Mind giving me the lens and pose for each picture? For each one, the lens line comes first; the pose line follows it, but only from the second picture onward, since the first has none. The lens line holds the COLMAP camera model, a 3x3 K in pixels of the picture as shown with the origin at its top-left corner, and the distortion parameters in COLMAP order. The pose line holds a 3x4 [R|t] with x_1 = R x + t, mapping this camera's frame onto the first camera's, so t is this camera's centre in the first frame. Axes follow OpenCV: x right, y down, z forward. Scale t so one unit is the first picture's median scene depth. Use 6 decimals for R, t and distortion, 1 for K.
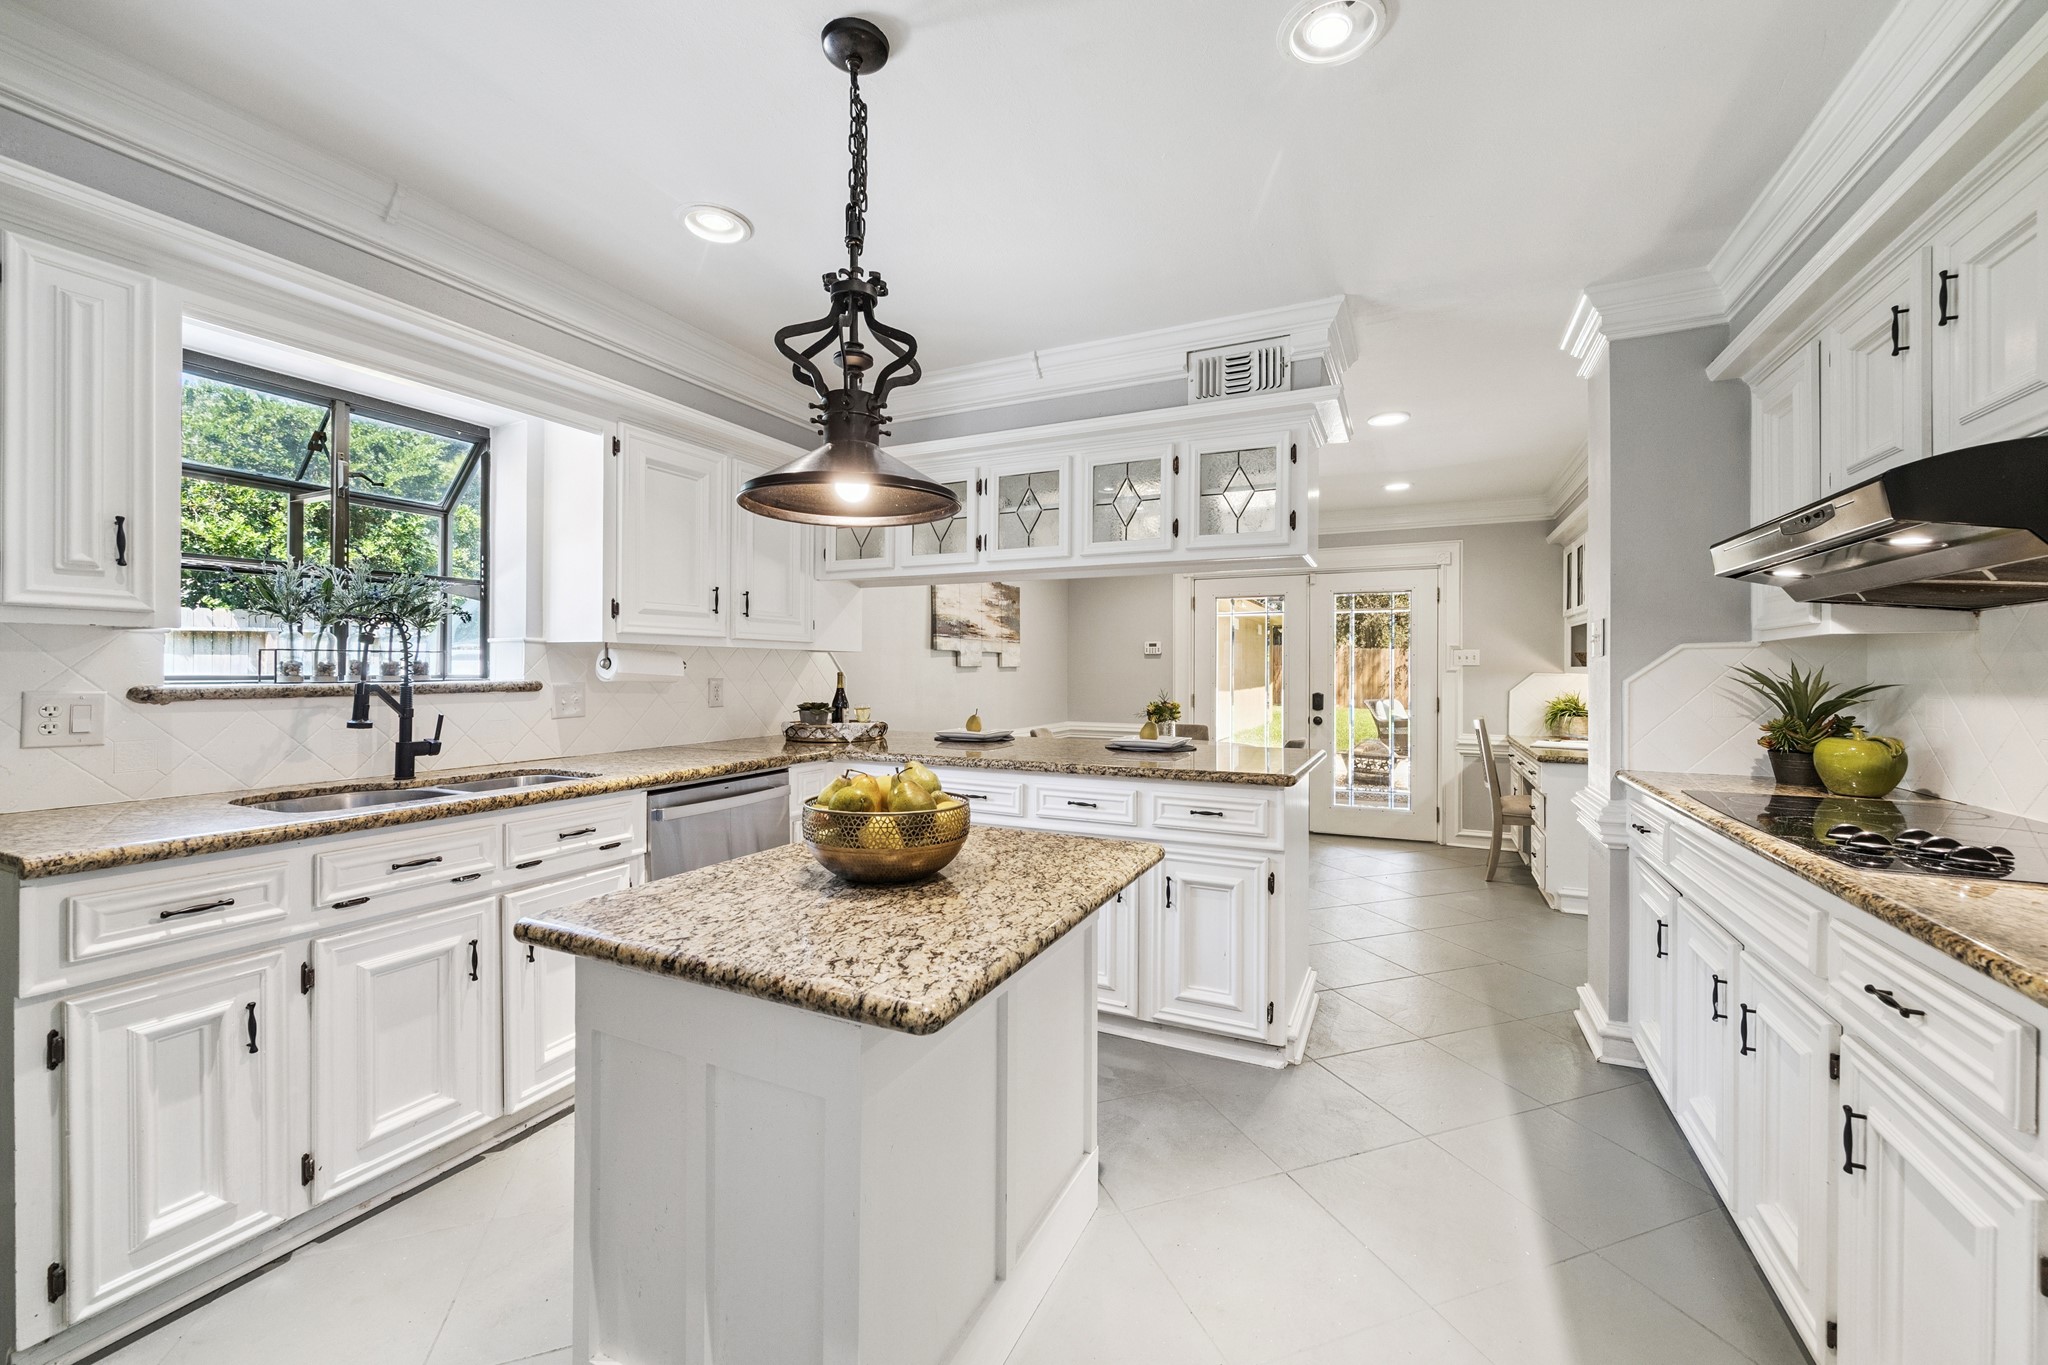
lens RADIAL K [[825.4, 0, 1015.7], [0, 825.4, 671.6], [0, 0, 1]] dist [0.000030, -0.000191]
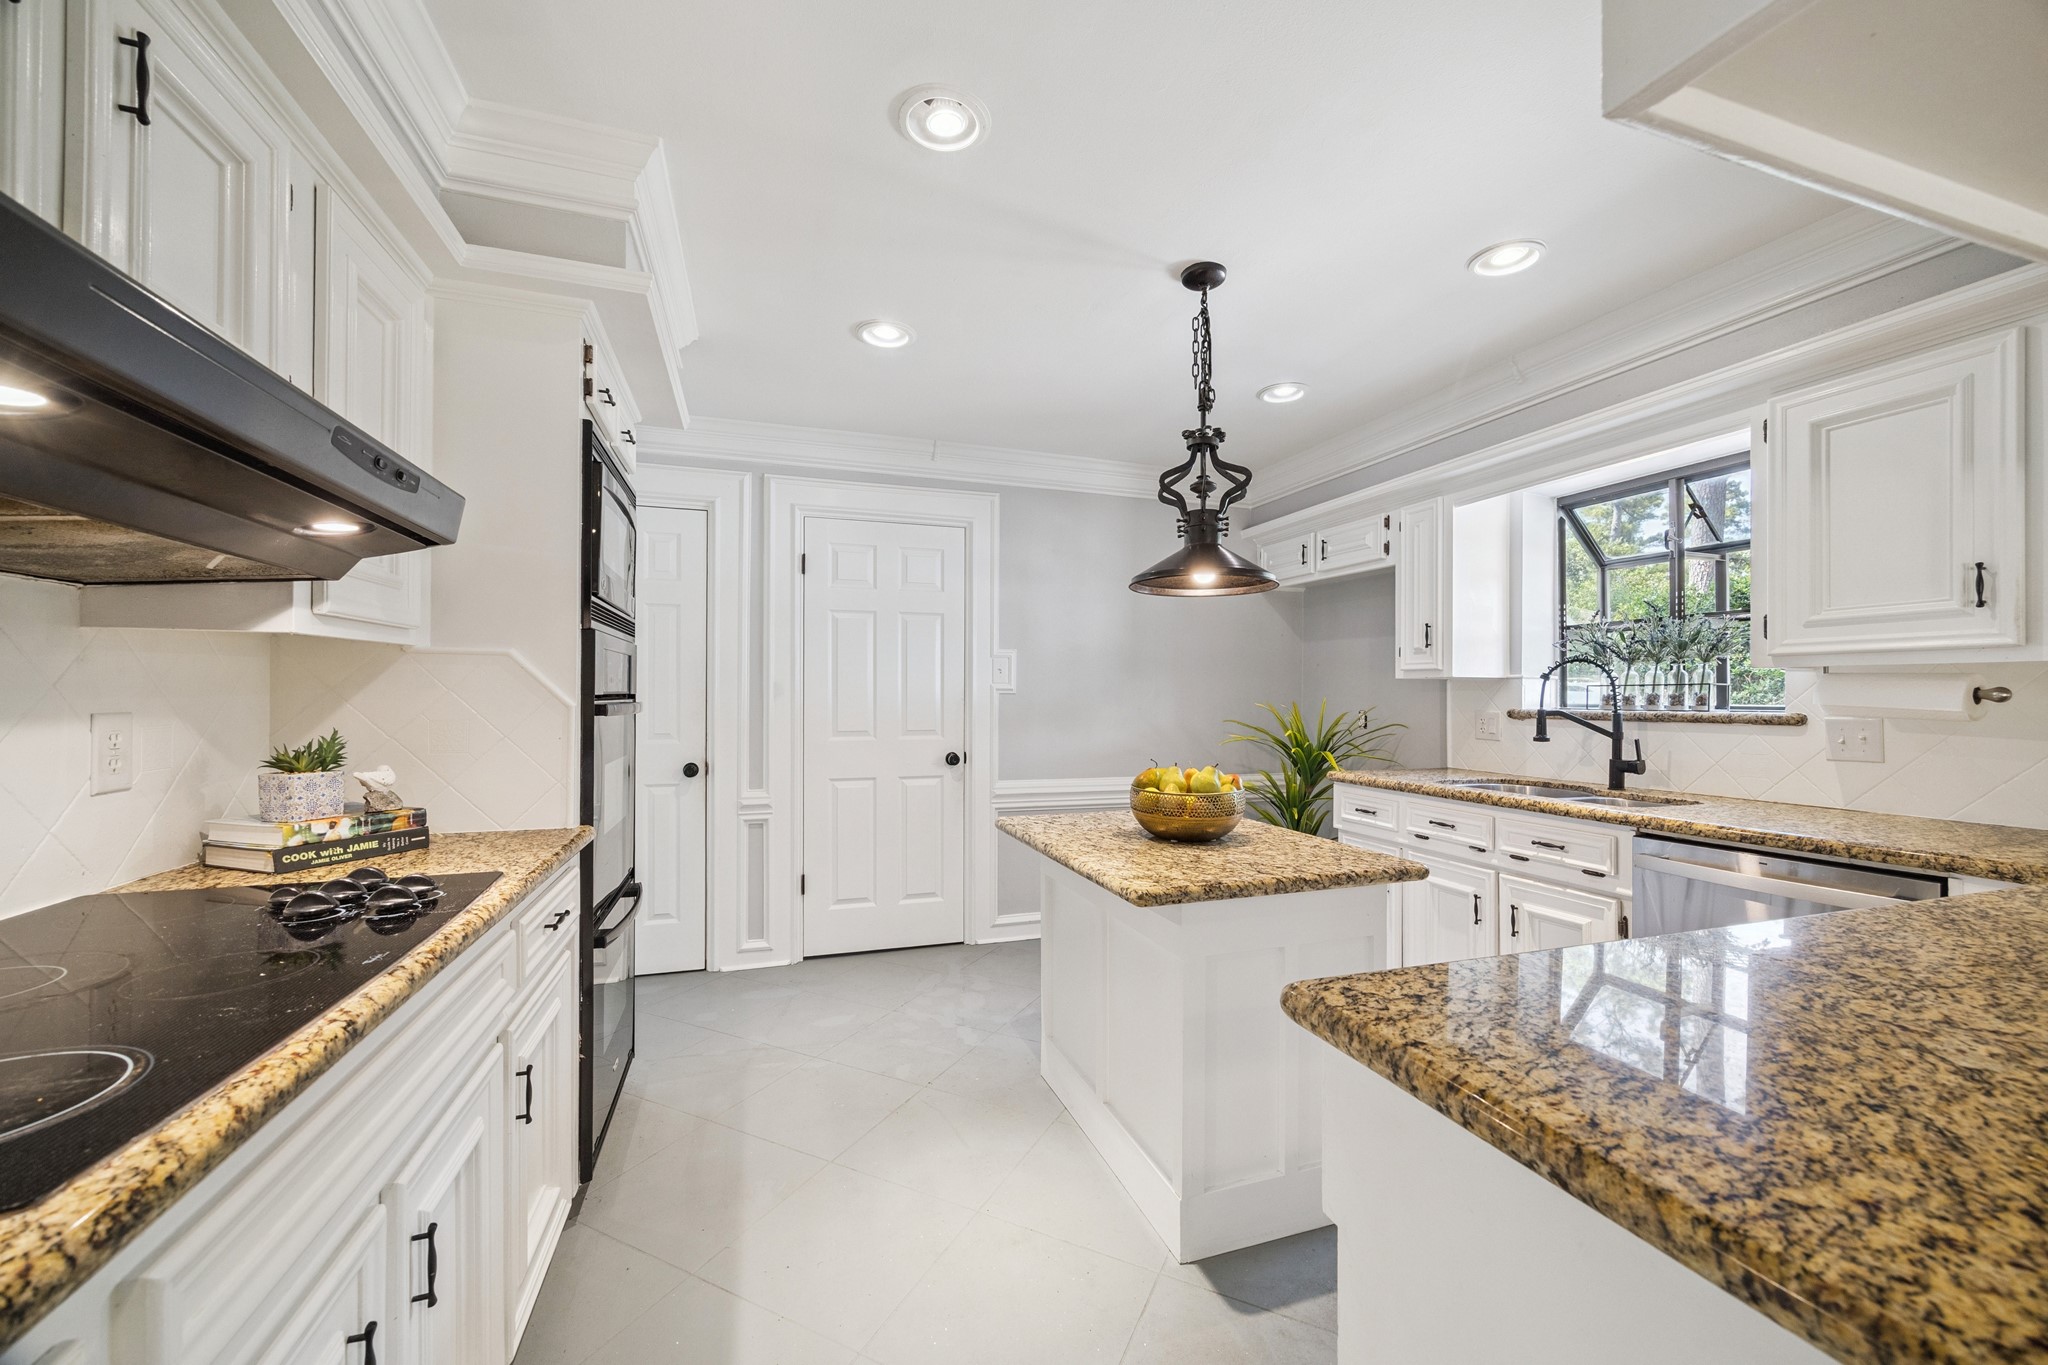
lens RADIAL K [[800.9, 0, 1038.7], [0, 800.9, 685.6], [0, 0, 1]] dist [0.007472, -0.000014]
pose [[-0.708813, -0.014518, -0.705247, 0.578266], [-0.006059, 0.999877, -0.014493, -0.001285], [0.705370, -0.006000, -0.708814, 1.014212]]
